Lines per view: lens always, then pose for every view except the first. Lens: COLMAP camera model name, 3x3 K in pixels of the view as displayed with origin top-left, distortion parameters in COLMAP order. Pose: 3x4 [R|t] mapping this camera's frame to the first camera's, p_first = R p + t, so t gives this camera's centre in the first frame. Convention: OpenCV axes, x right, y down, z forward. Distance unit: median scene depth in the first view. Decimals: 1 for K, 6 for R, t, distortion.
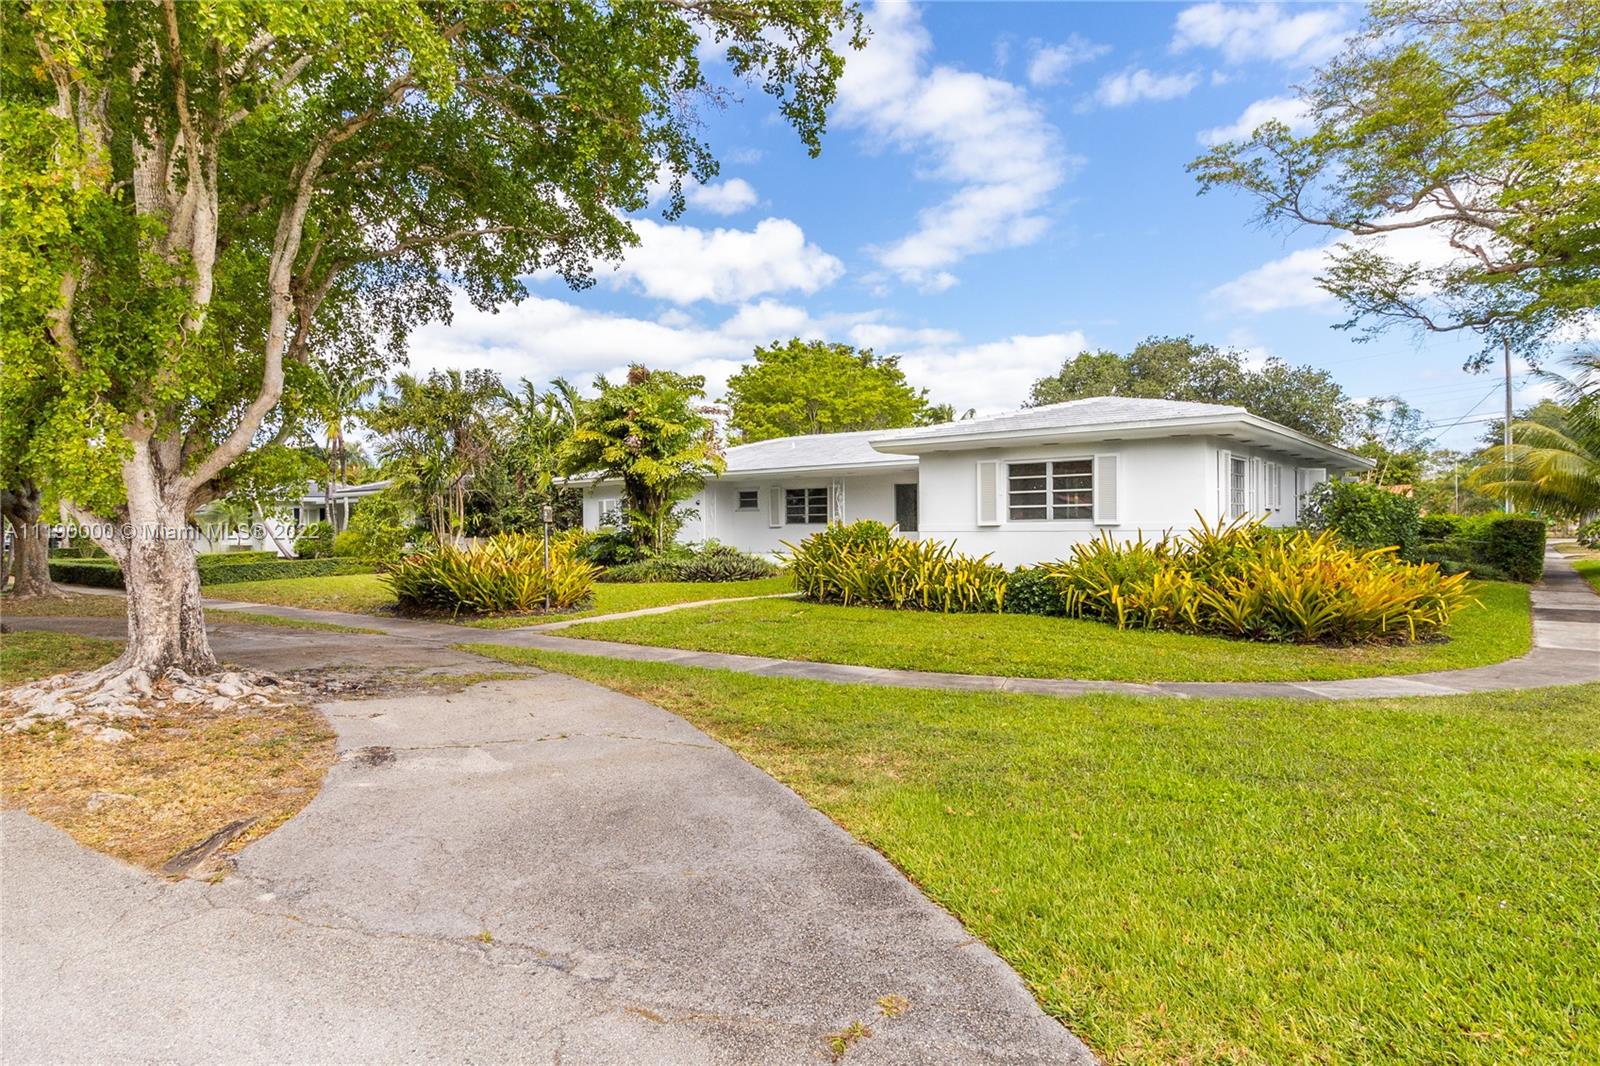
lens RADIAL K [[635.0, 0, 800.5], [0, 635.0, 534.3], [0, 0, 1]] dist [0.000751, -0.000131]
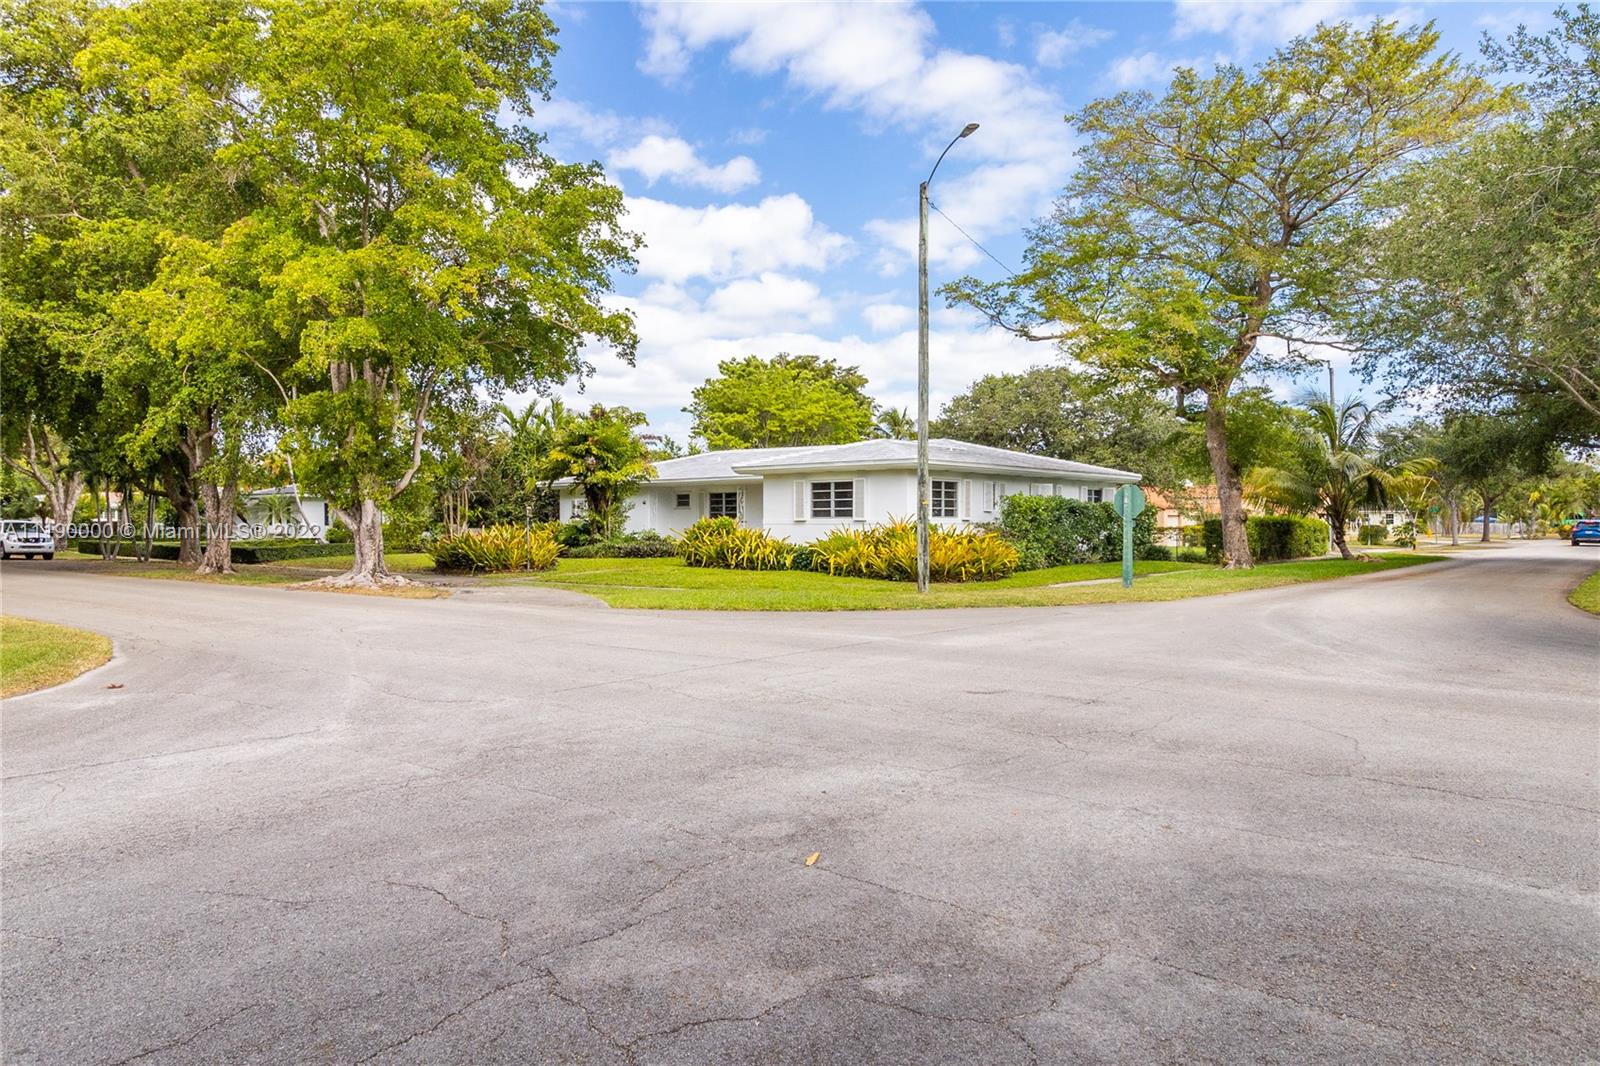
lens RADIAL K [[711.0, 0, 804.7], [0, 711.0, 532.8], [0, 0, 1]] dist [0.001529, 0.000188]
pose [[0.999736, 0.008375, -0.021419, 0.227983], [-0.008341, 0.999964, 0.001679, 0.009225], [0.021432, -0.001500, 0.999769, -0.529026]]
